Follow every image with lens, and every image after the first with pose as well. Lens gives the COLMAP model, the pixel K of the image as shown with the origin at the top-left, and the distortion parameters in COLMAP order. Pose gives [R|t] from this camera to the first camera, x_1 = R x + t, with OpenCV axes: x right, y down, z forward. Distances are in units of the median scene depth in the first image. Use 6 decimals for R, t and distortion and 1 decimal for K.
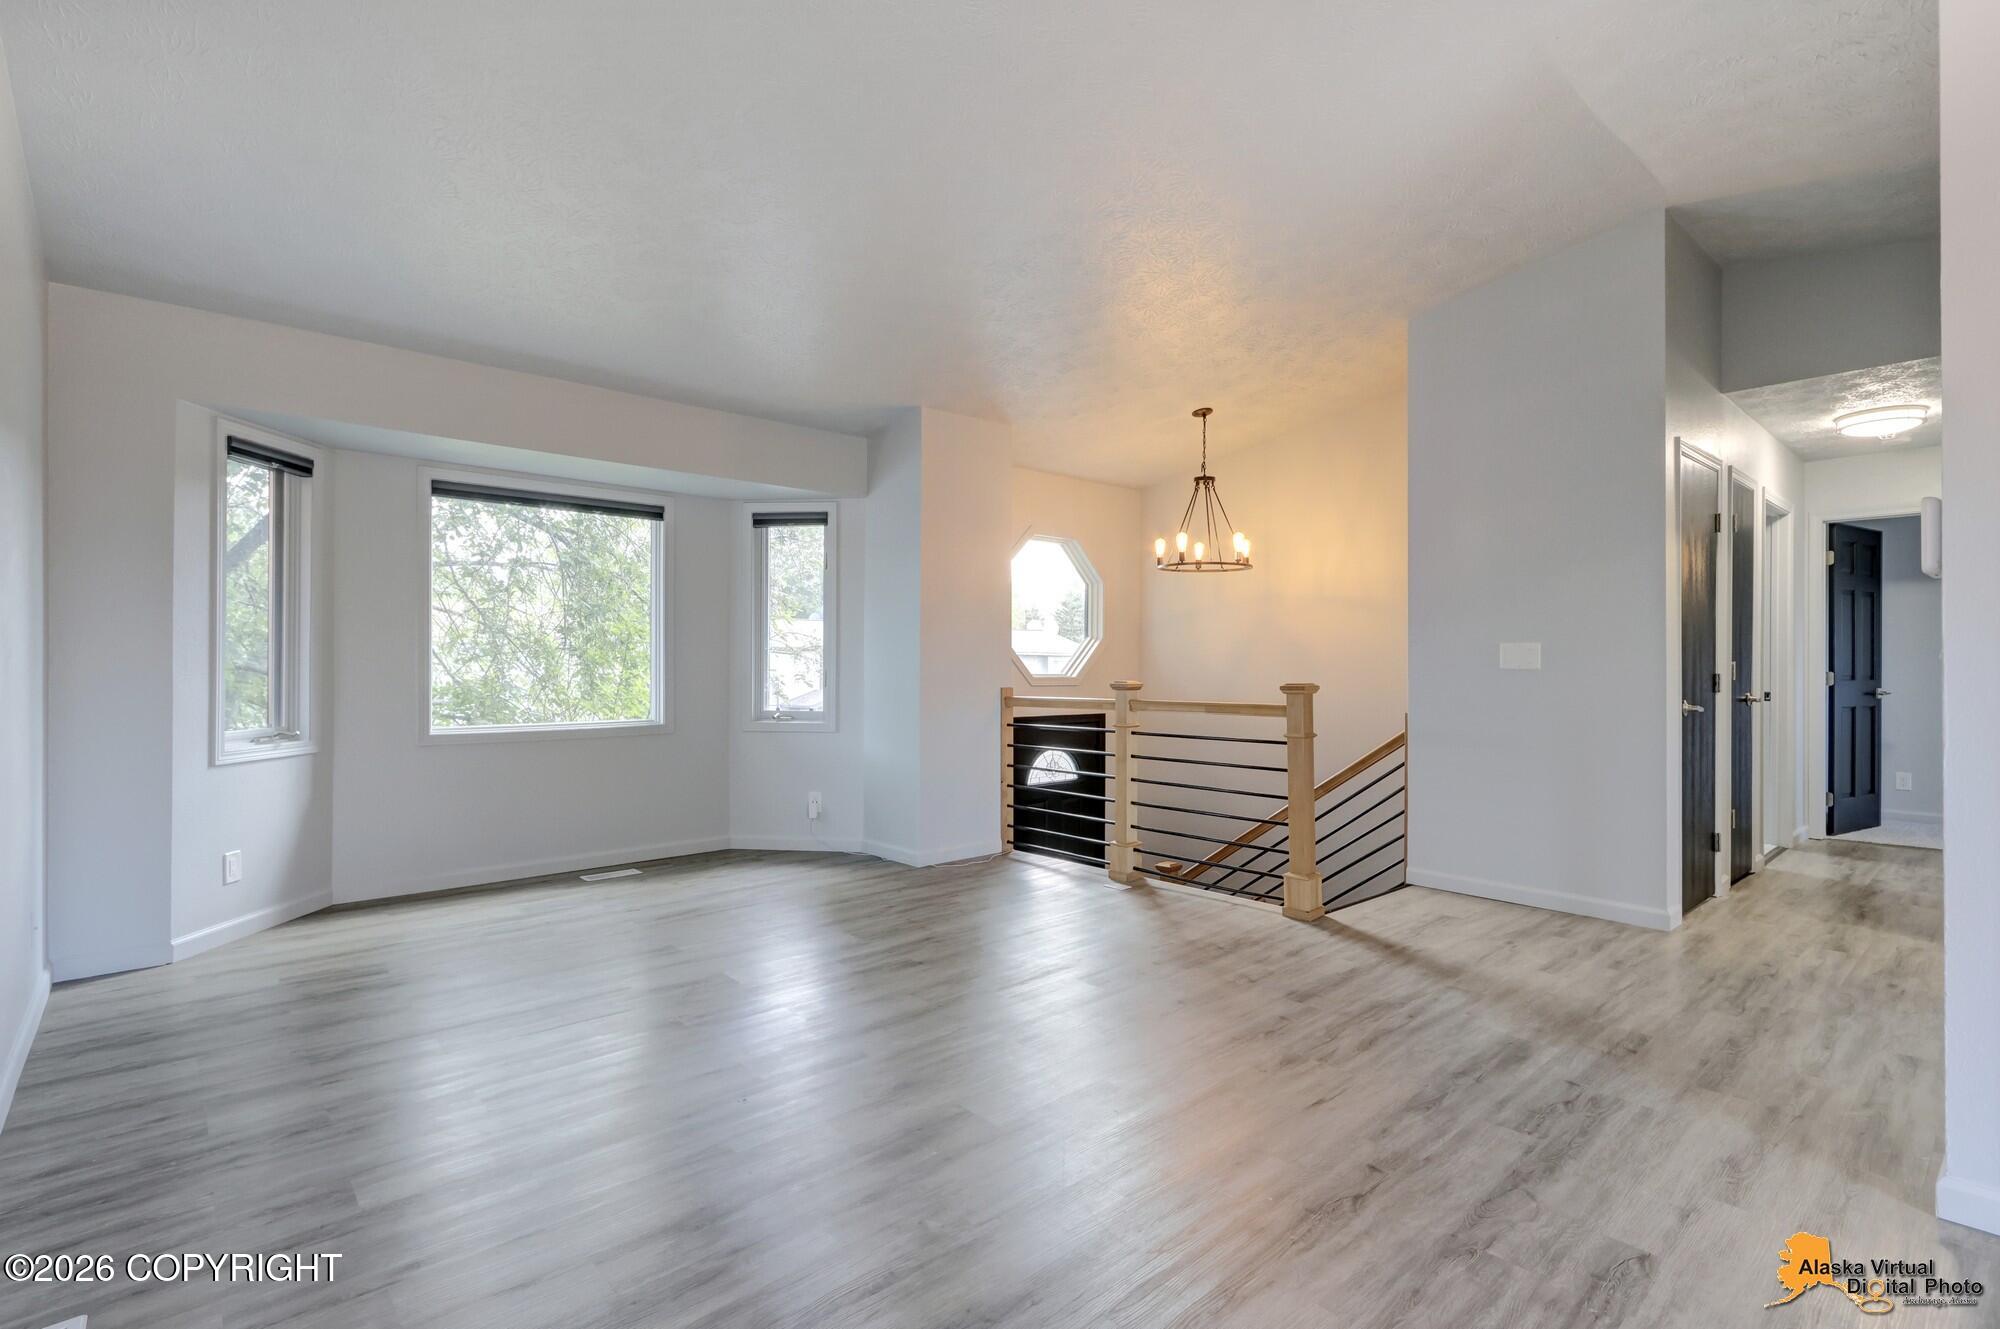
lens RADIAL K [[921.6, 0, 1000.8], [0, 921.6, 657.4], [0, 0, 1]] dist [0.002752, -0.000227]
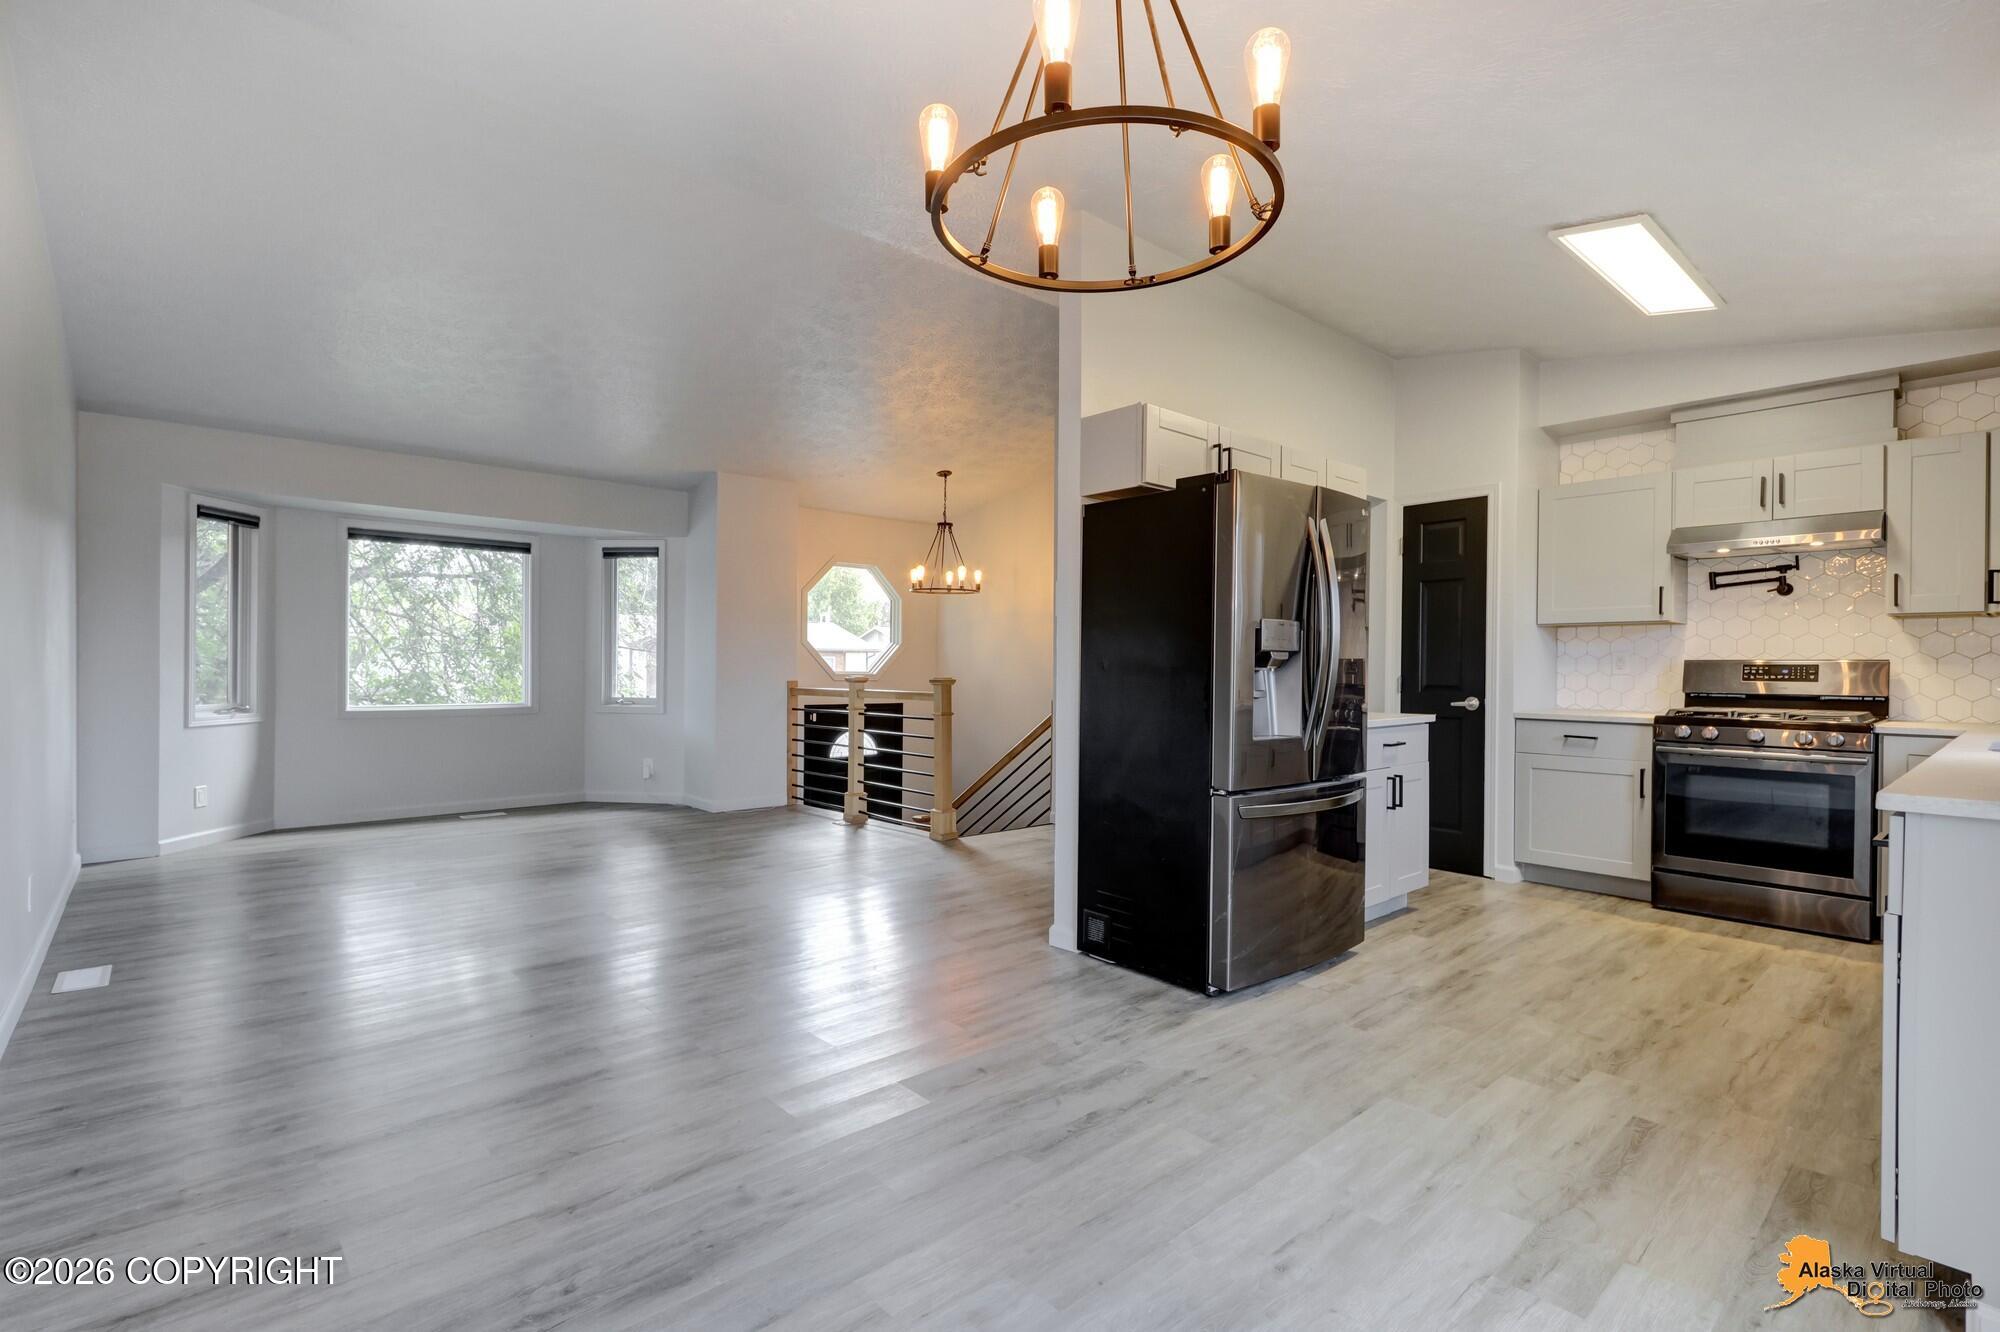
lens RADIAL K [[921.6, 0, 999.5], [0, 921.6, 665.4], [0, 0, 1]] dist [0.002752, -0.000227]
pose [[0.999971, 0.007359, 0.001800, 0.305583], [-0.007375, 0.999935, 0.008717, -0.003407], [-0.001736, -0.008730, 0.999960, -0.330779]]
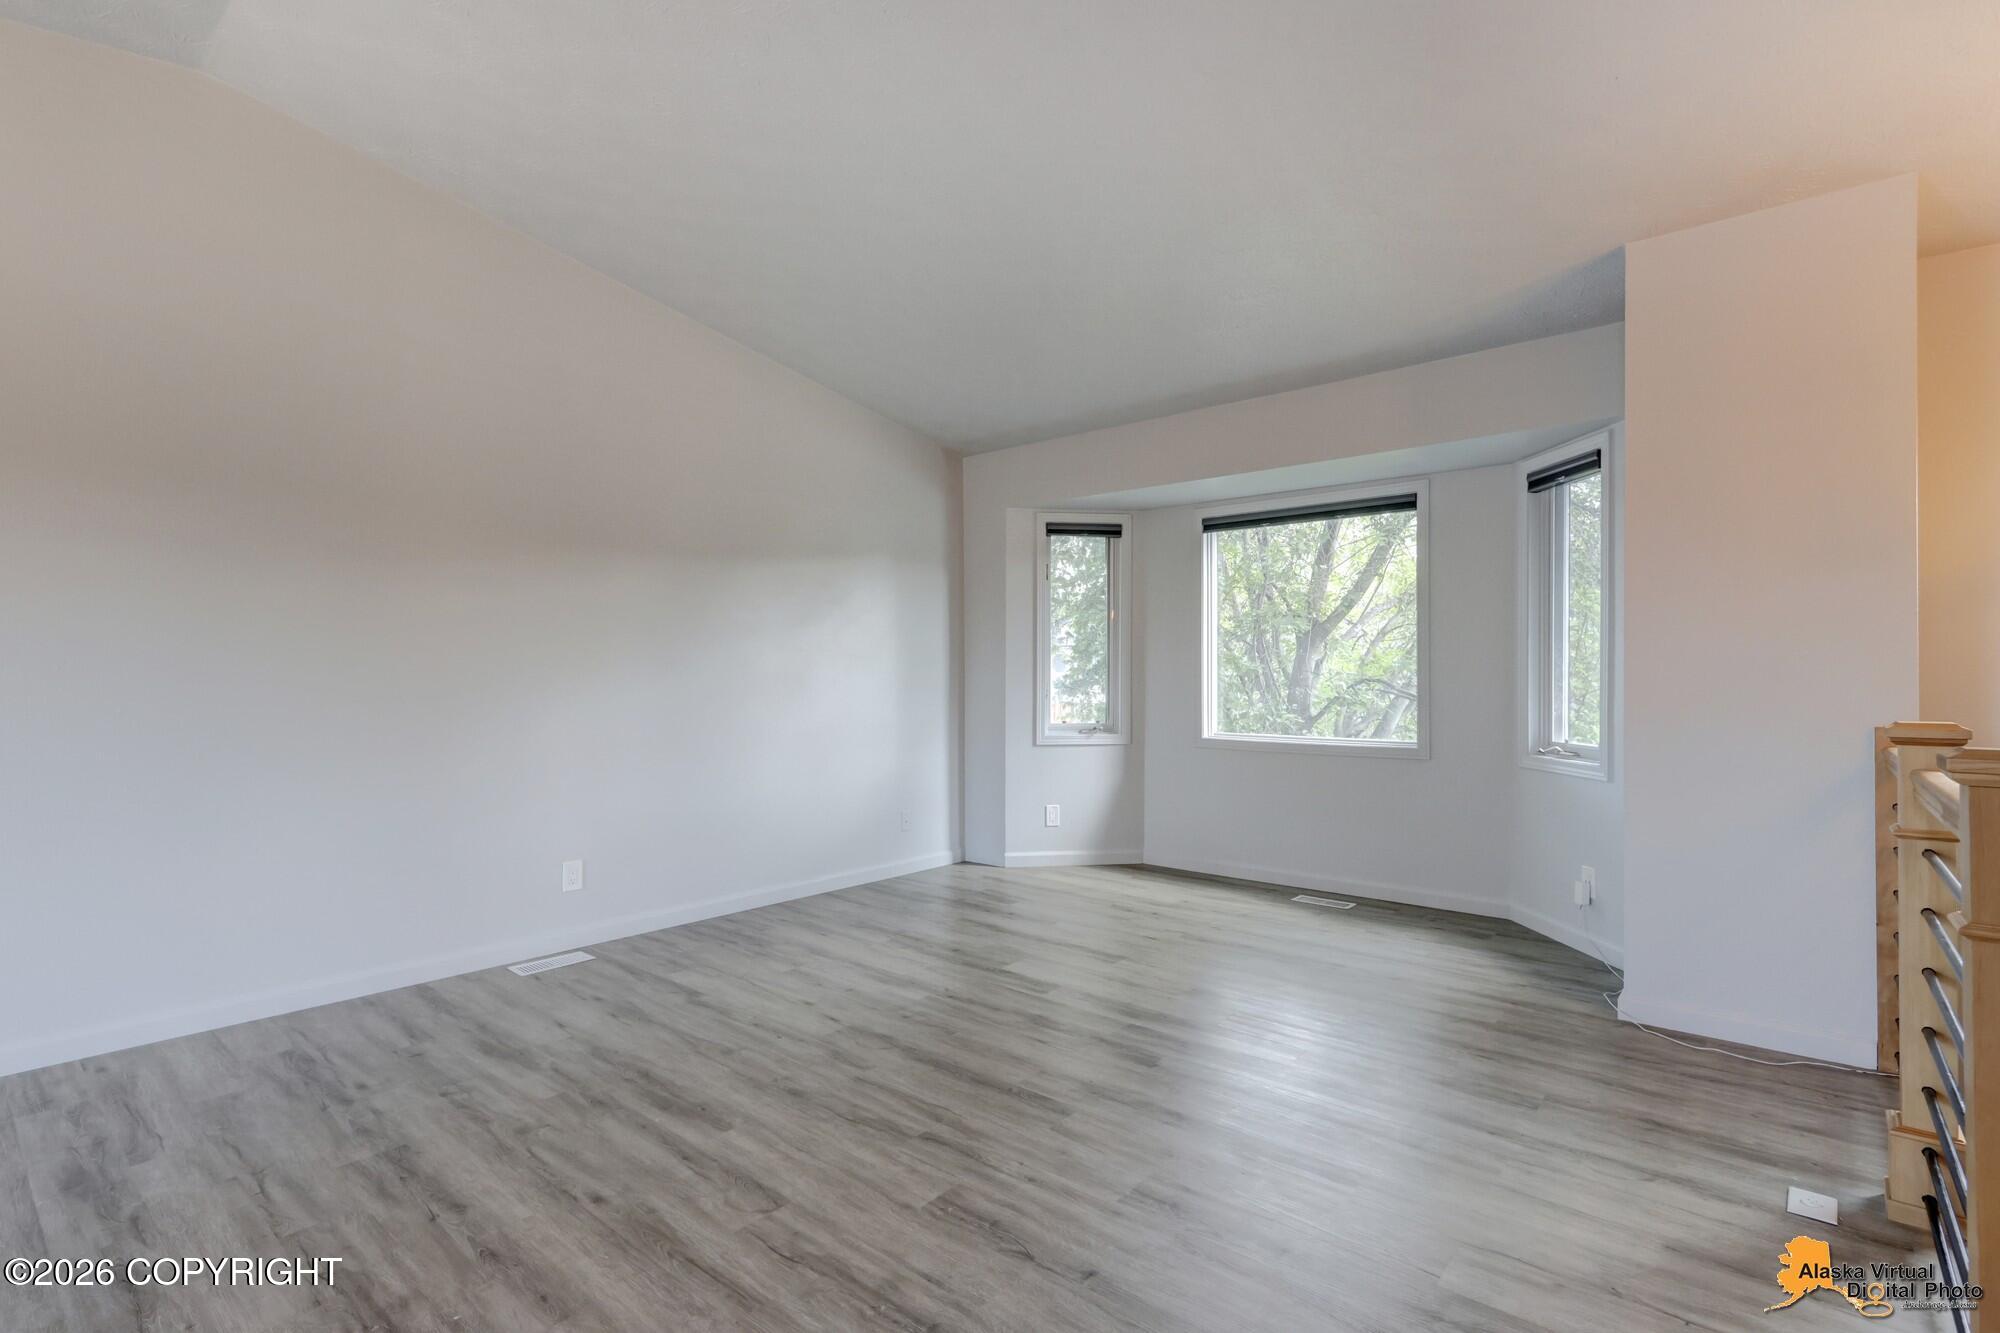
lens RADIAL K [[921.6, 0, 998.2], [0, 921.6, 669.9], [0, 0, 1]] dist [0.002752, -0.000227]
pose [[0.135392, -0.009712, -0.990745, 0.418714], [0.006350, 0.999940, -0.008935, 0.005601], [0.990772, -0.005082, 0.135445, 0.492021]]
